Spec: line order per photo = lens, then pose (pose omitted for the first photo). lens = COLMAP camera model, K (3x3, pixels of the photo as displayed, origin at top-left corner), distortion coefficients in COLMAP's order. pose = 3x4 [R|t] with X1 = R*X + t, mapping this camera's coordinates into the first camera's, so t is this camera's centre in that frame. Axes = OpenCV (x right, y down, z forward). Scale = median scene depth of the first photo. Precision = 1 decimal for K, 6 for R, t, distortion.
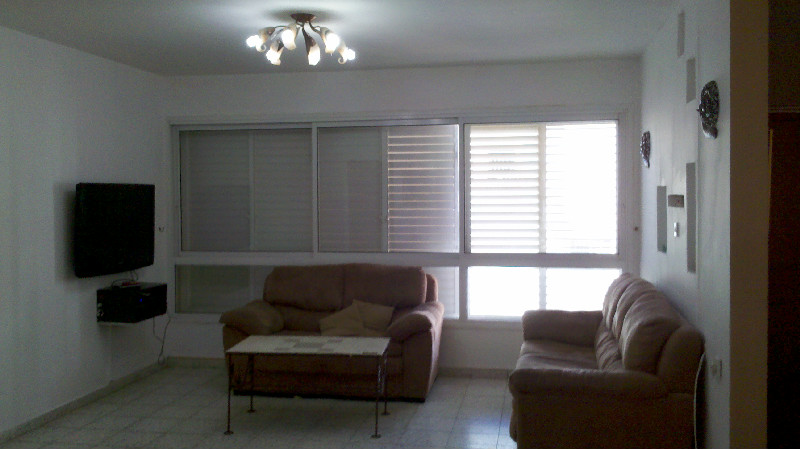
lens RADIAL K [[775.5, 0, 396.2], [0, 775.5, 221.1], [0, 0, 1]] dist [0.057389, 0.000000]
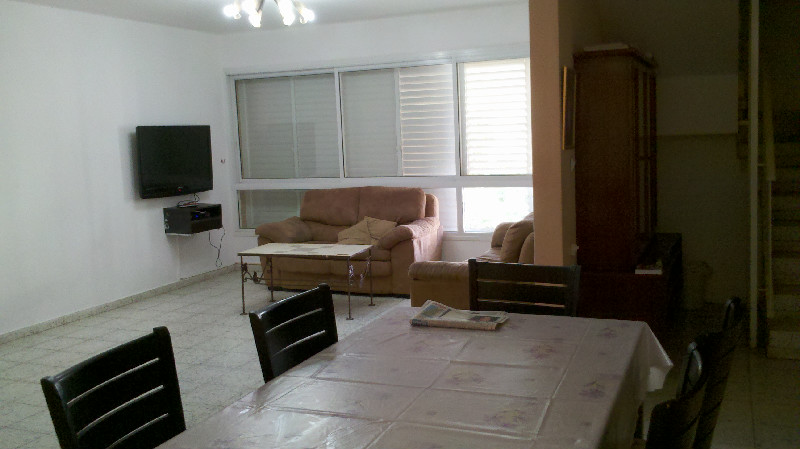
lens RADIAL K [[775.5, 0, 405.2], [0, 775.5, 224.5], [0, 0, 1]] dist [0.057389, 0.000000]
pose [[0.974136, -0.005808, -0.225888, 0.275632], [0.026667, 0.995639, 0.089401, 0.008406], [0.224383, -0.093112, 0.970042, -0.153867]]
